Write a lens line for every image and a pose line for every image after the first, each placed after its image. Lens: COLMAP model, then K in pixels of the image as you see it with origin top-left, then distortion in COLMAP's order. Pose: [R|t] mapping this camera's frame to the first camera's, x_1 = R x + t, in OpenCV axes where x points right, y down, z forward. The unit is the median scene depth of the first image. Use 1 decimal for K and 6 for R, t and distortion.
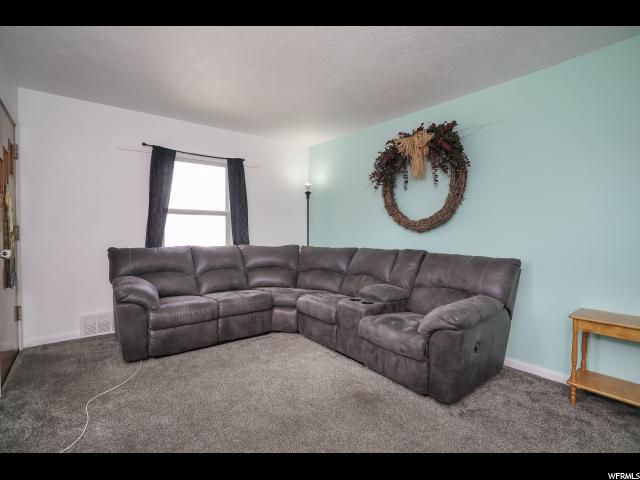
lens RADIAL K [[305.5, 0, 320.0], [0, 305.5, 240.0], [0, 0, 1]] dist [-0.001355, -0.000117]
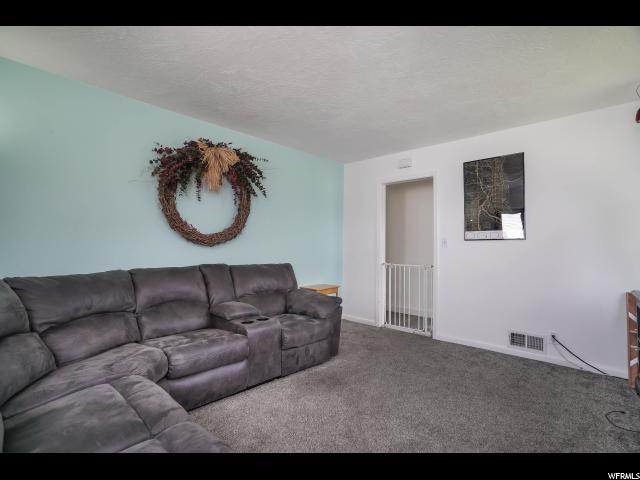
lens RADIAL K [[321.2, 0, 320.0], [0, 321.2, 240.0], [0, 0, 1]] dist [-0.000491, -0.000103]
pose [[-0.168802, 0.021609, 0.985413, -0.749494], [0.021940, 0.999594, -0.018161, -0.018974], [-0.985406, 0.018554, -0.169207, 0.837181]]
